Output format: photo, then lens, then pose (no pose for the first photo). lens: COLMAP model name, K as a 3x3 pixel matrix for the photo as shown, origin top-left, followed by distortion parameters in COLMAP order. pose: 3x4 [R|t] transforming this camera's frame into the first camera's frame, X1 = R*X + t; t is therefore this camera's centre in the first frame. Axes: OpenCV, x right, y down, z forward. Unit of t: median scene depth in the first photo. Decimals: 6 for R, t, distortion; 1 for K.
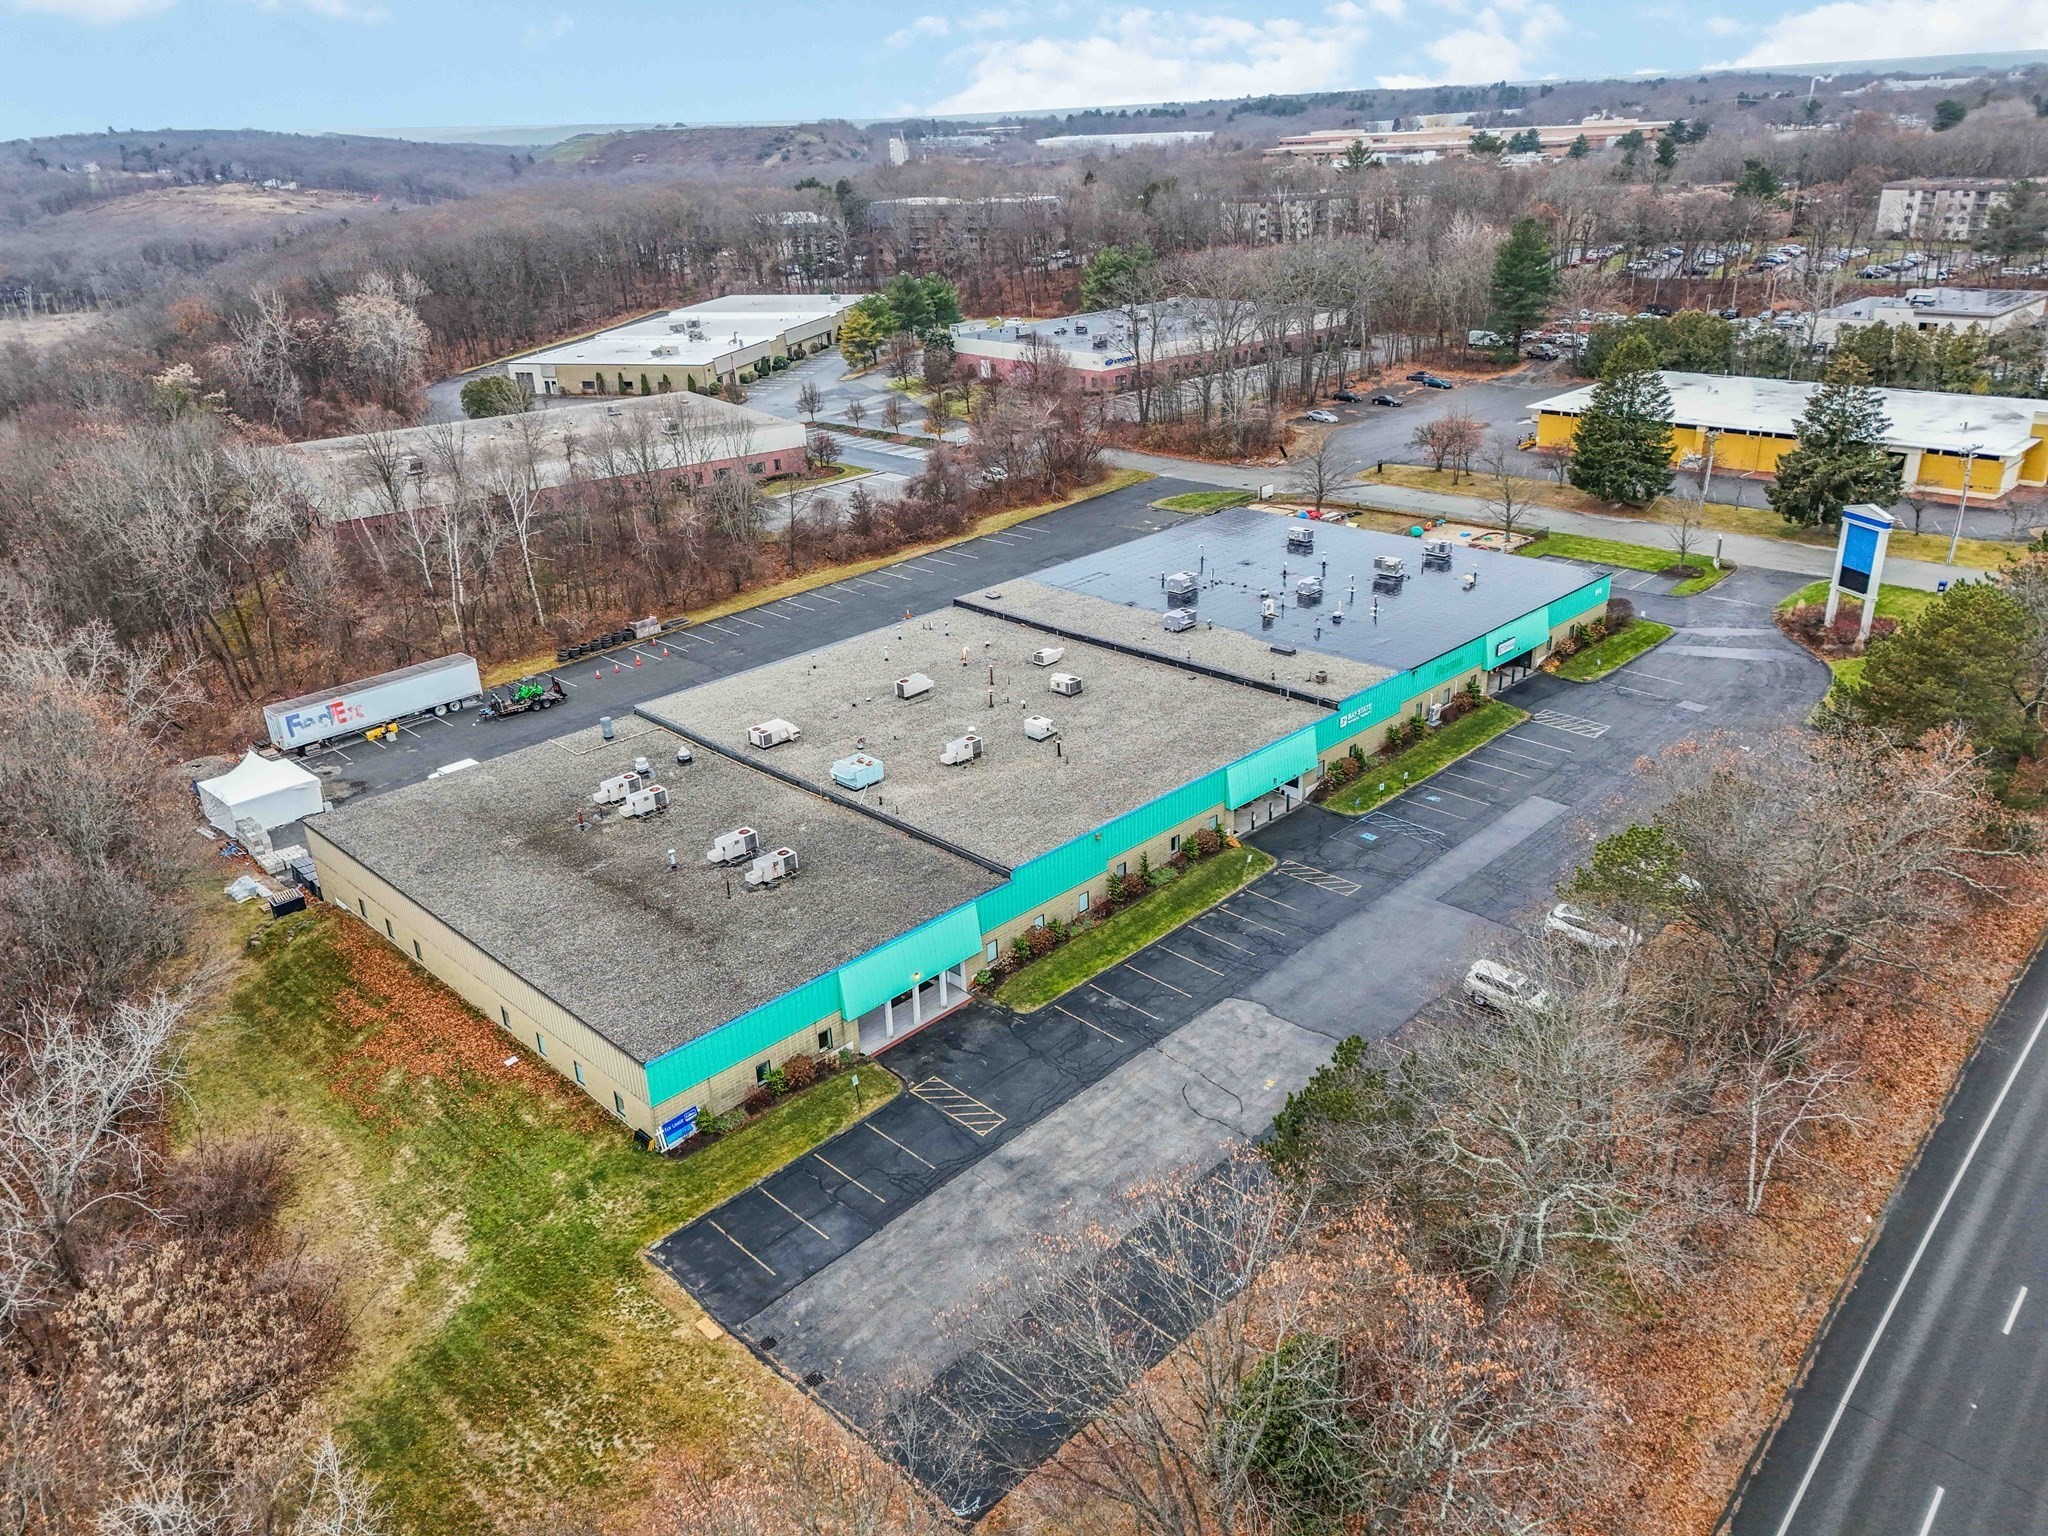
lens RADIAL K [[1489.0, 0, 1024.0], [0, 1489.0, 768.0], [0, 0, 1]] dist [0.079864, -0.072421]
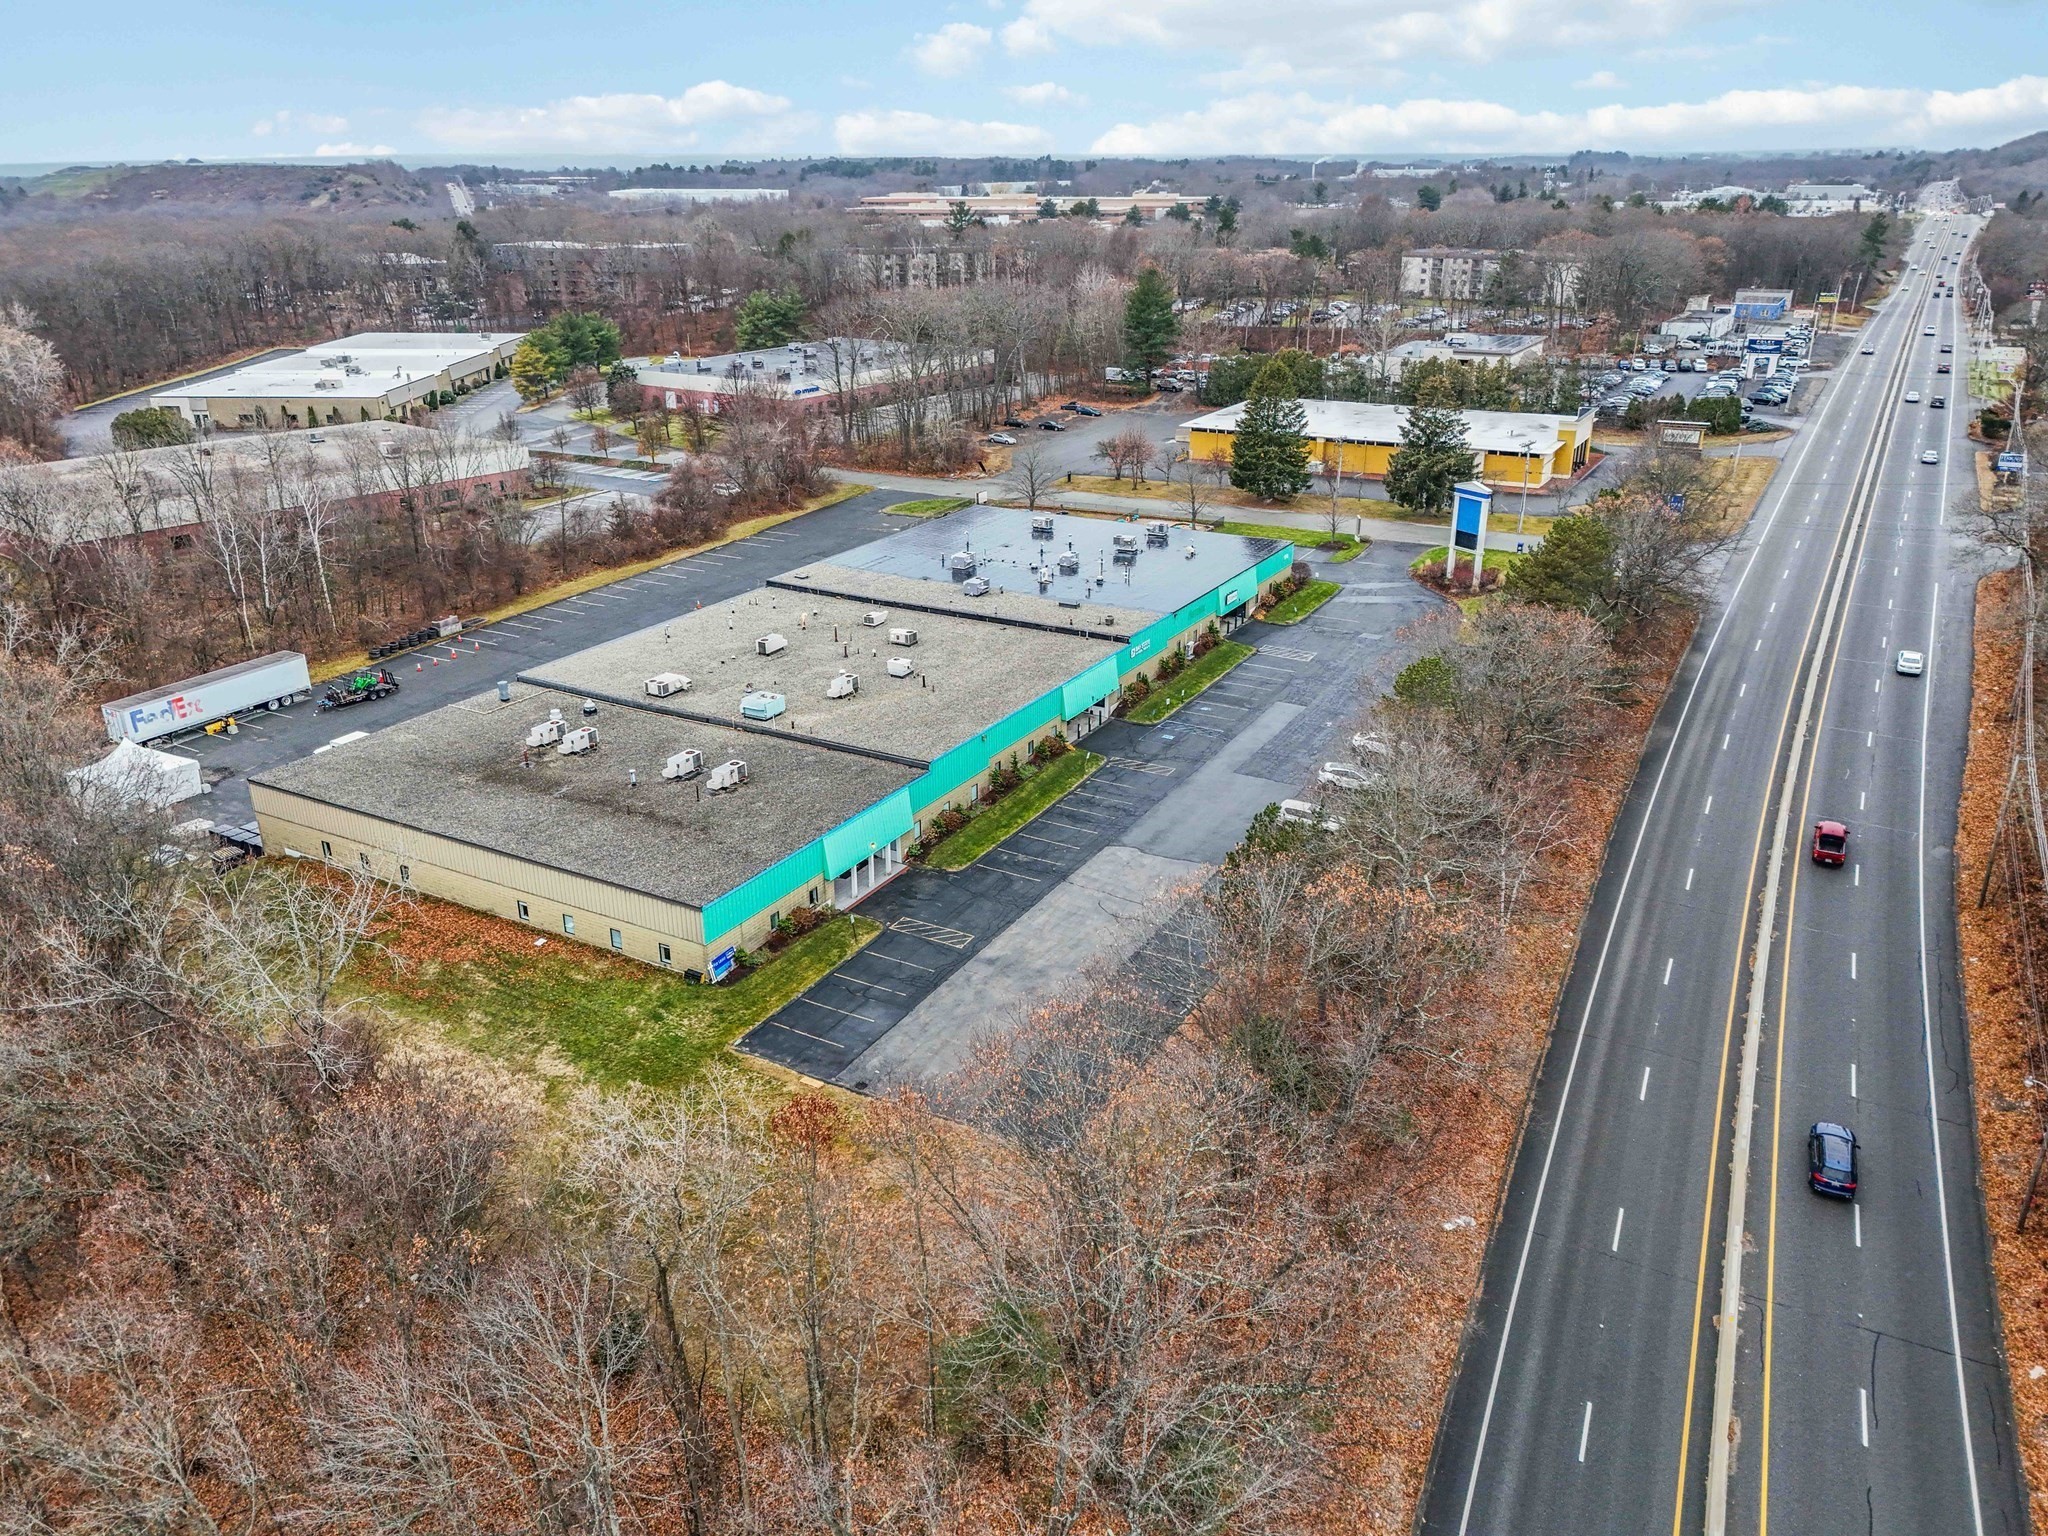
lens RADIAL K [[1489.0, 0, 1024.0], [0, 1489.0, 768.0], [0, 0, 1]] dist [0.079864, -0.072421]
pose [[0.963076, -0.069342, 0.260146, -0.162317], [0.078160, 0.996659, -0.023692, 0.069603], [-0.257634, 0.043150, 0.965279, -0.135412]]
